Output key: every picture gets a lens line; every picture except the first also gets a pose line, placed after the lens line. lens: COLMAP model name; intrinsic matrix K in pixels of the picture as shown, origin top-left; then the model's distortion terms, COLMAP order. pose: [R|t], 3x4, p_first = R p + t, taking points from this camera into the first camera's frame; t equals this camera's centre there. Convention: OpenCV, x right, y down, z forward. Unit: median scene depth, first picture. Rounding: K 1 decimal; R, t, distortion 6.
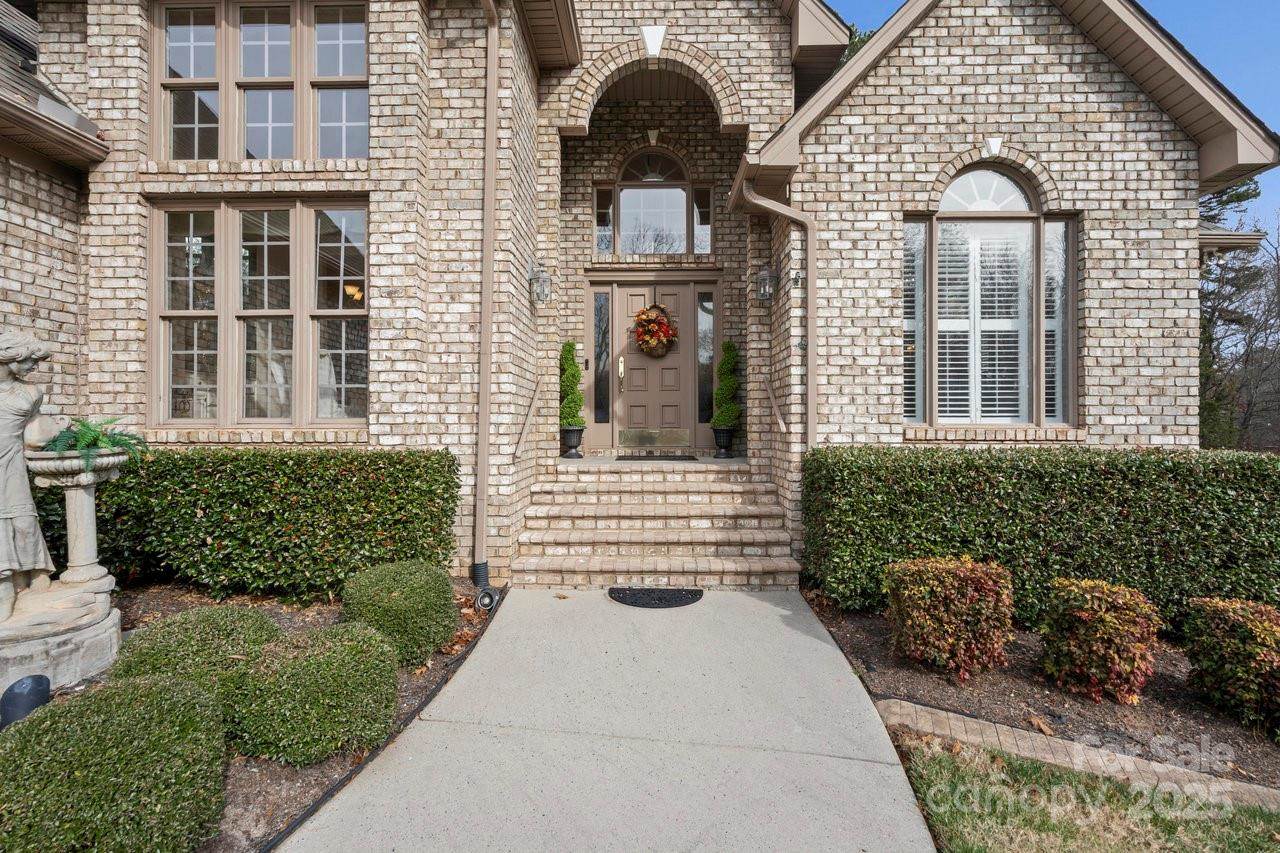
lens RADIAL K [[586.5, 0, 640.2], [0, 586.5, 424.1], [0, 0, 1]] dist [0.002386, 0.000343]
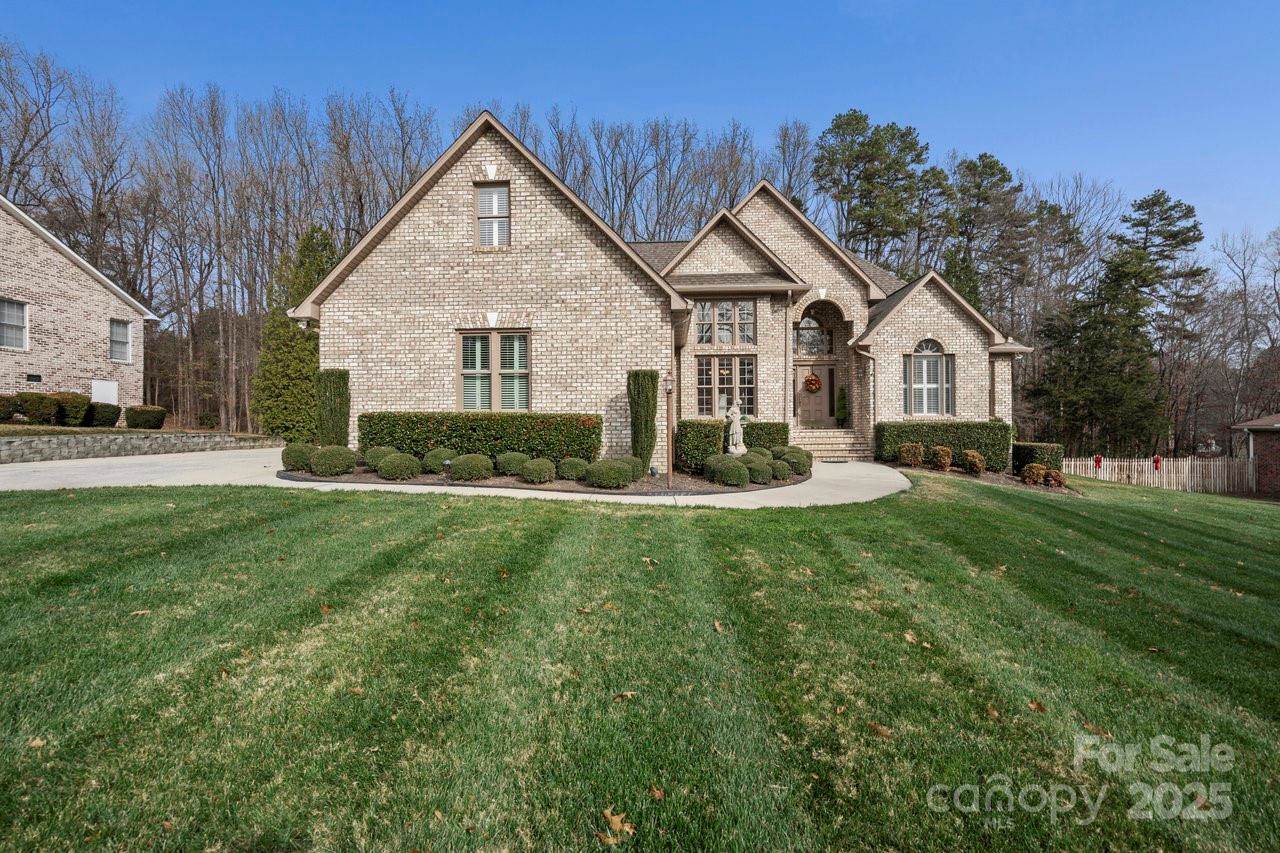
lens RADIAL K [[586.5, 0, 639.4], [0, 586.5, 426.3], [0, 0, 1]] dist [0.002386, 0.000343]
pose [[0.999352, -0.007057, -0.035309, -0.994577], [0.007071, 0.999975, 0.000269, 0.052129], [0.035306, -0.000518, 0.999376, -2.541436]]
